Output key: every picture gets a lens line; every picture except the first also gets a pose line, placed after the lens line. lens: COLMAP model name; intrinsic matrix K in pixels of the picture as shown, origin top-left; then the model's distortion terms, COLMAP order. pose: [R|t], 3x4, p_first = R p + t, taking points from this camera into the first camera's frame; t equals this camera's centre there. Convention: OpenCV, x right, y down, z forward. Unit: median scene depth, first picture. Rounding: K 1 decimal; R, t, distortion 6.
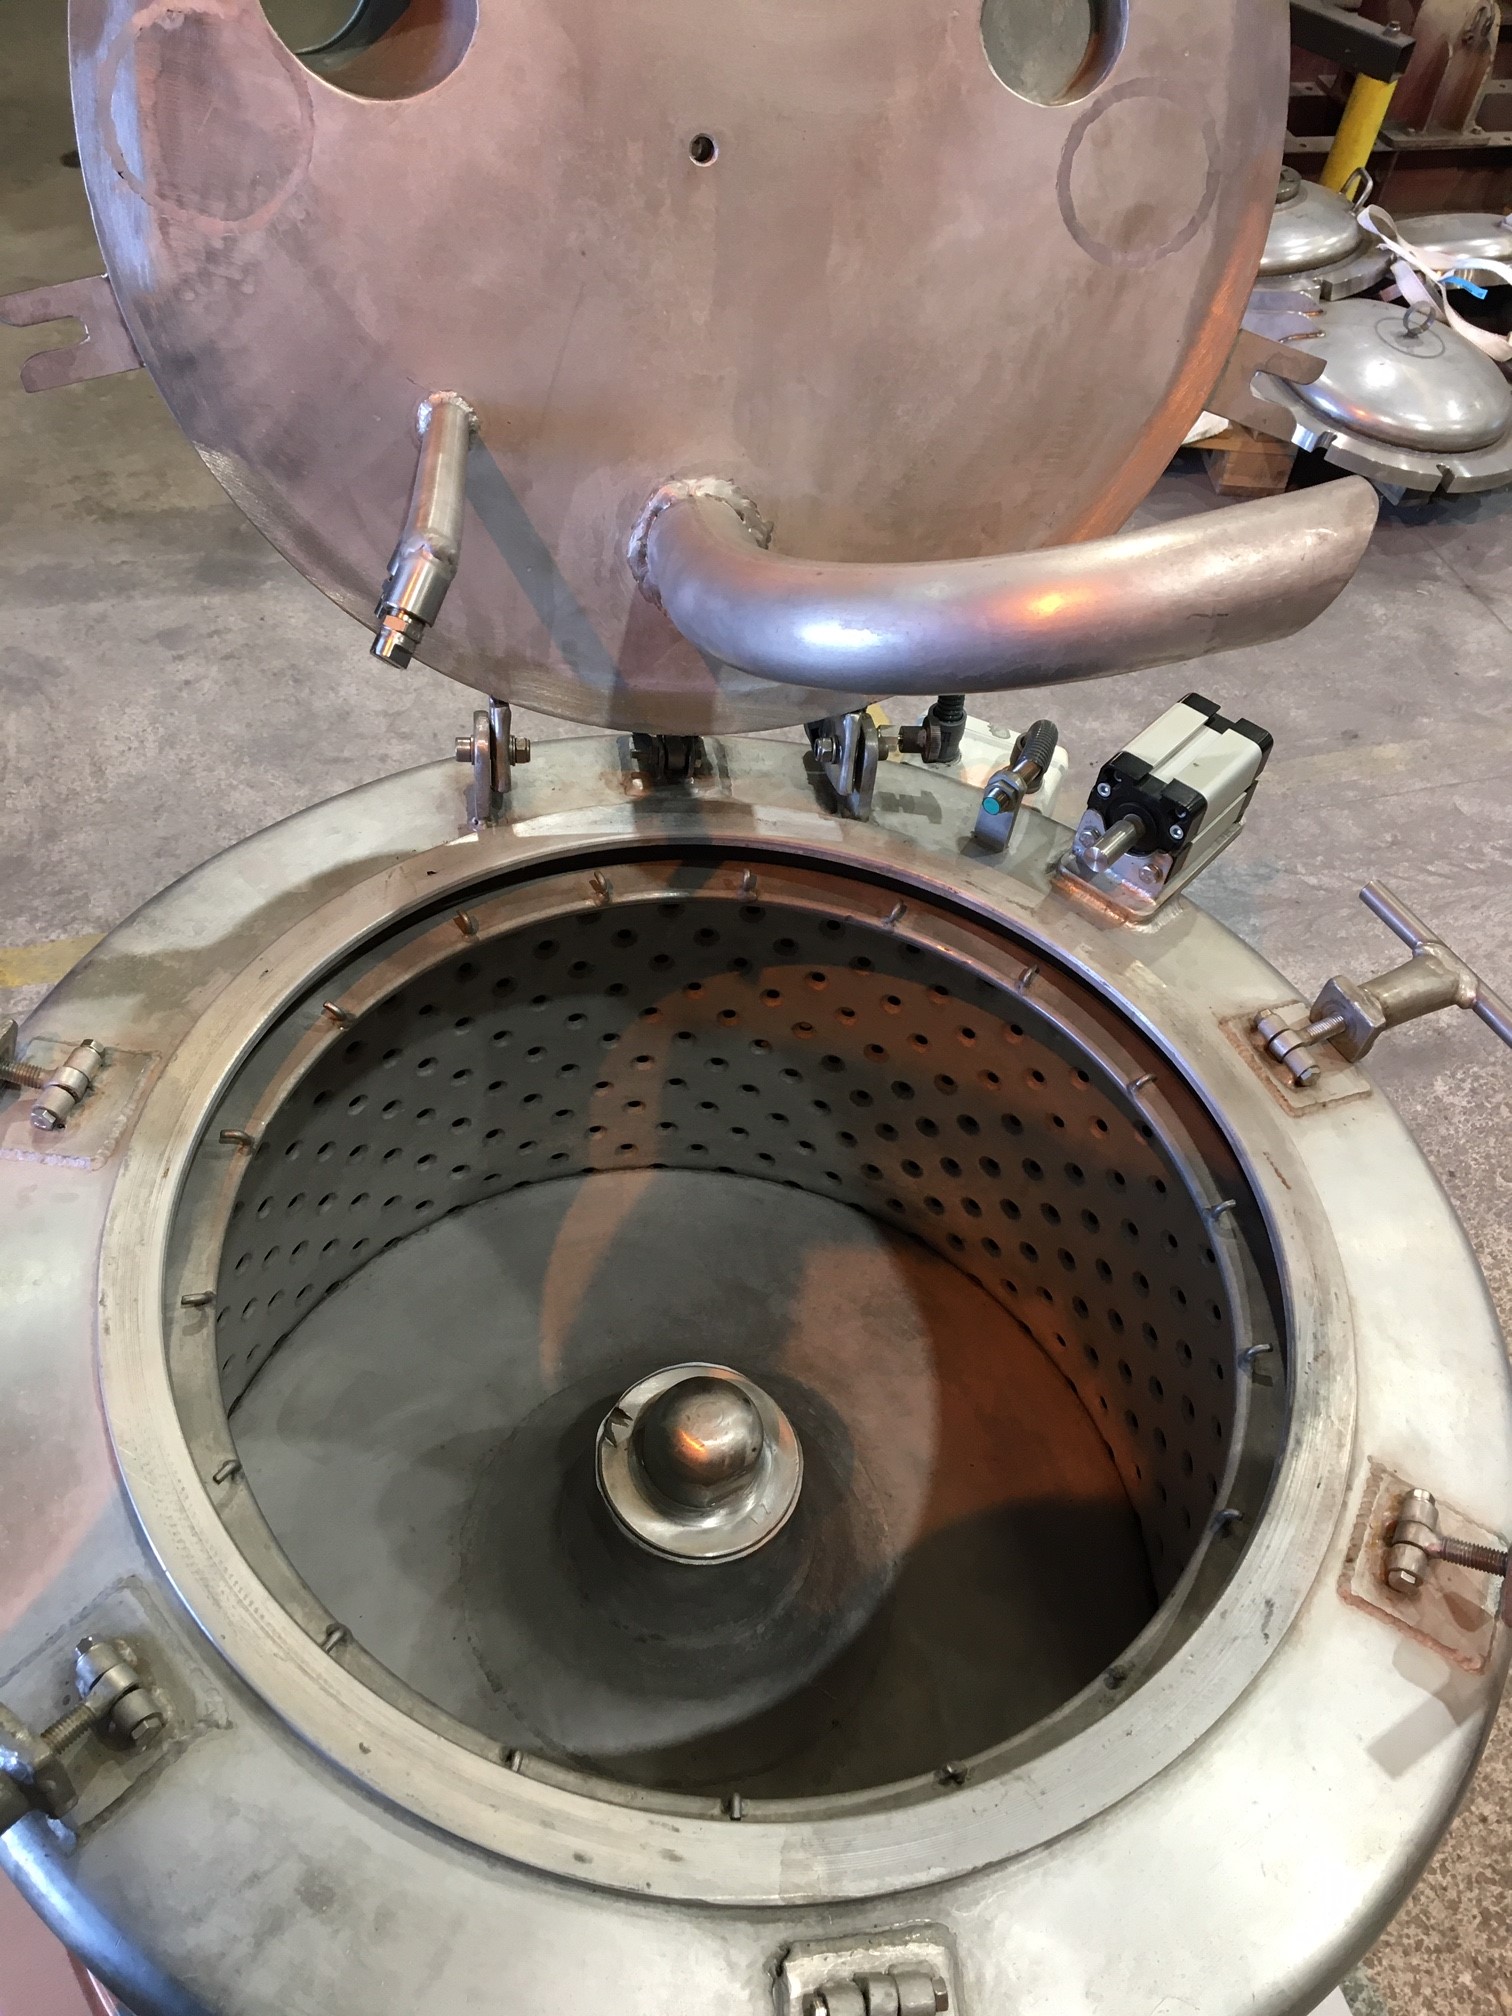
lens RADIAL K [[1704.8, 0, 760.6], [0, 1704.8, 1010.2], [0, 0, 1]] dist [0.059407, -0.072011]
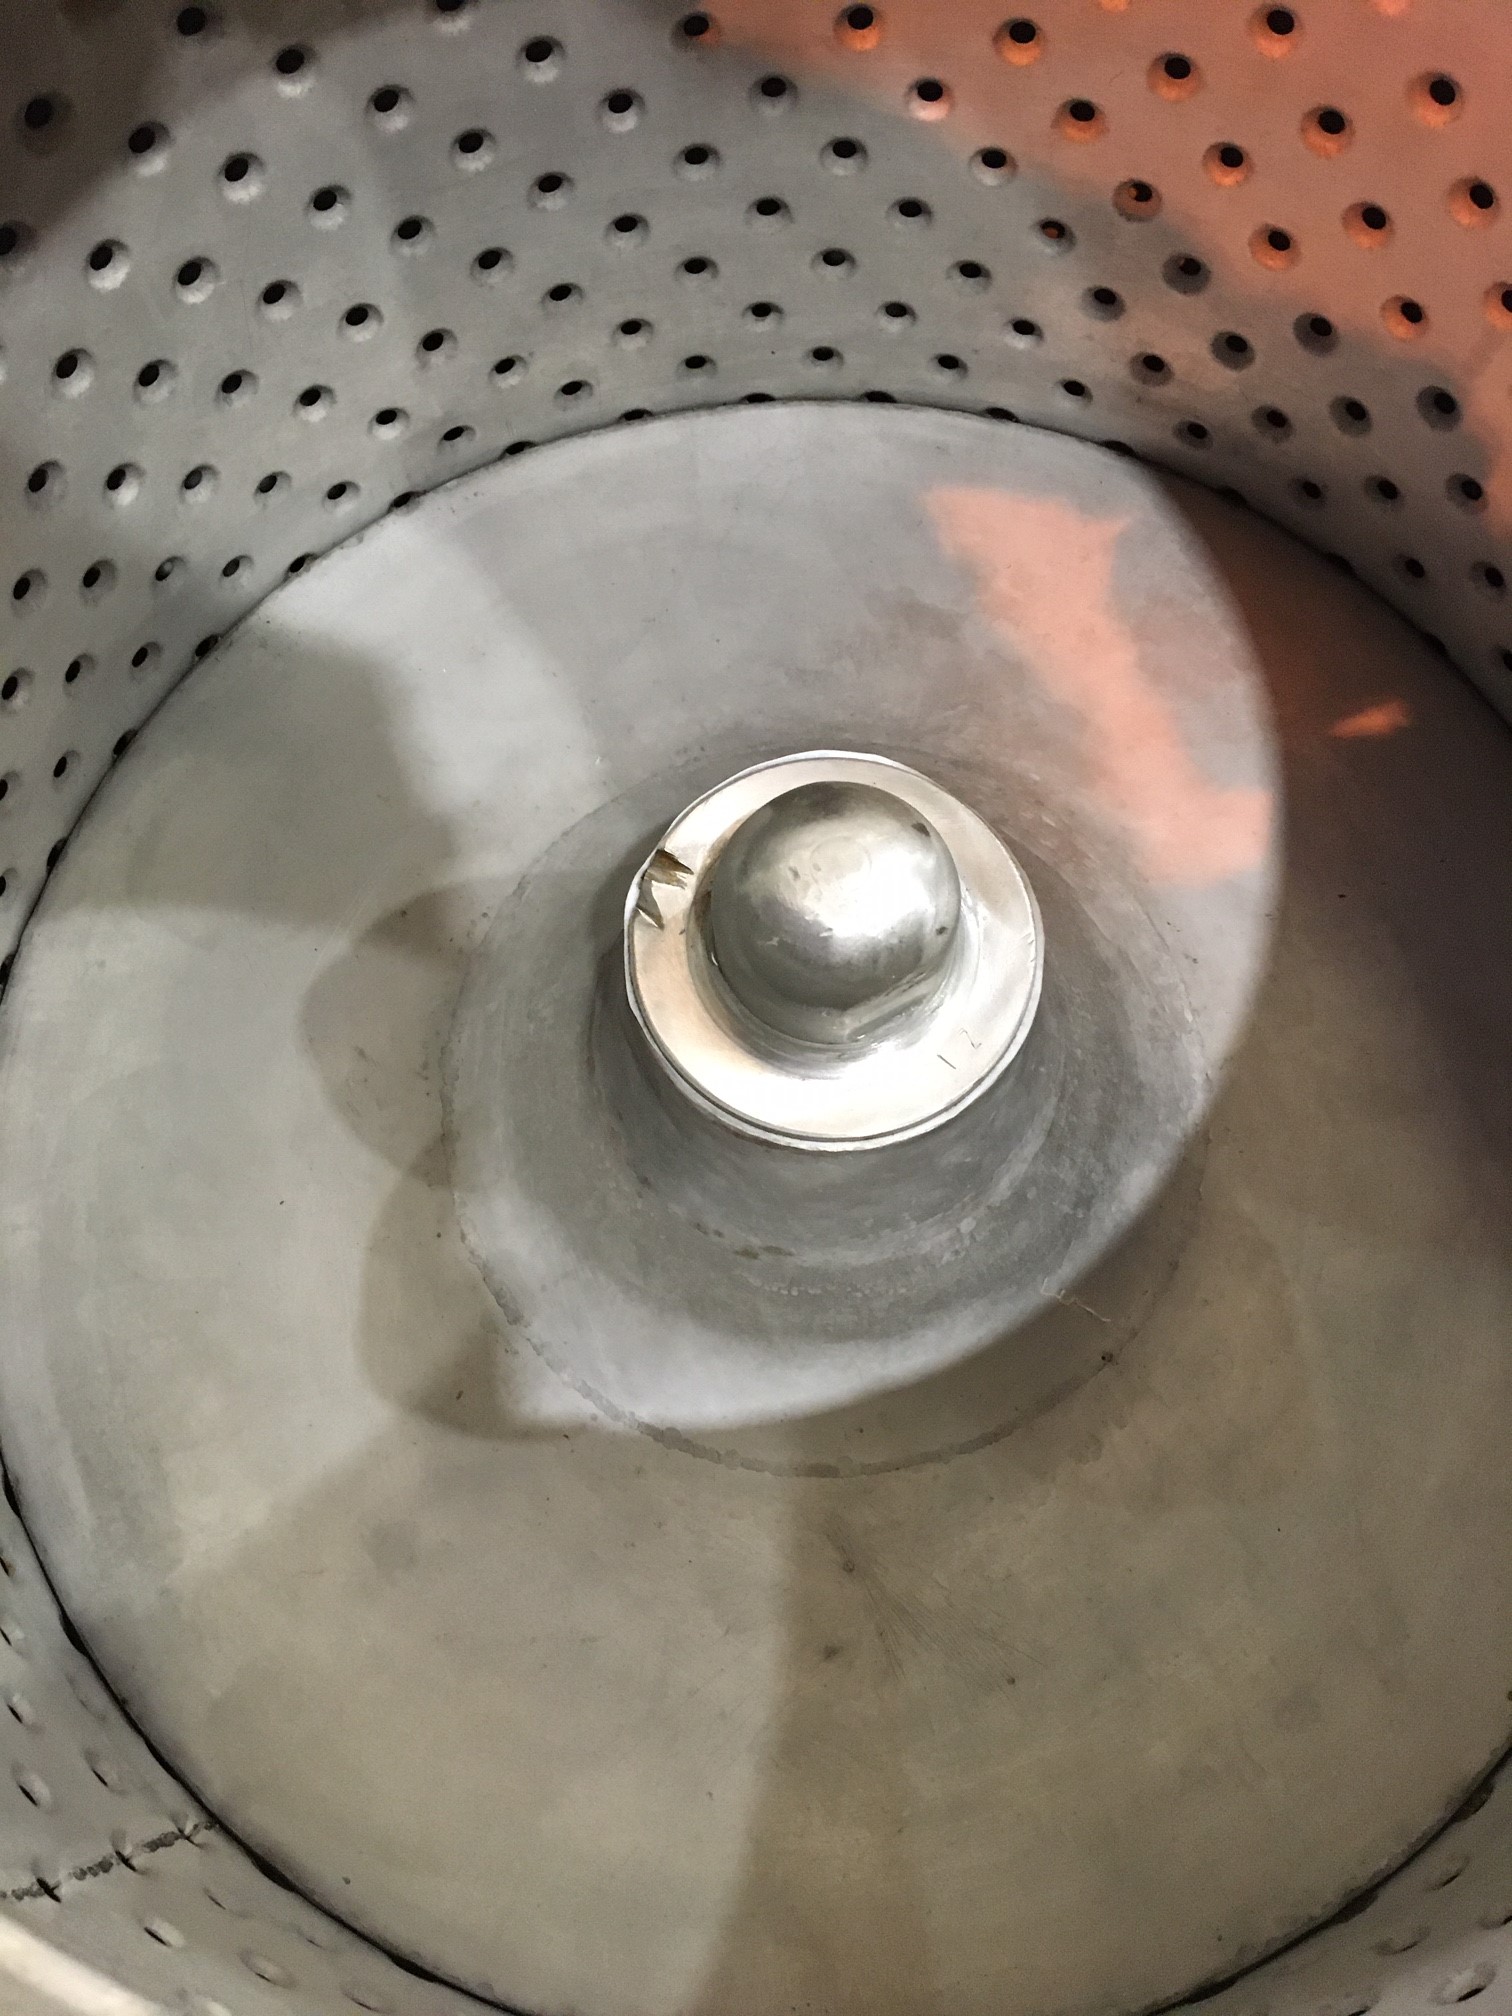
lens RADIAL K [[1704.8, 0, 754.7], [0, 1704.8, 1014.3], [0, 0, 1]] dist [0.059407, -0.072011]
pose [[0.991449, -0.036129, -0.125390, 0.002882], [0.078984, 0.931045, 0.356253, 0.091120], [0.103873, -0.363111, 0.925938, 0.468240]]
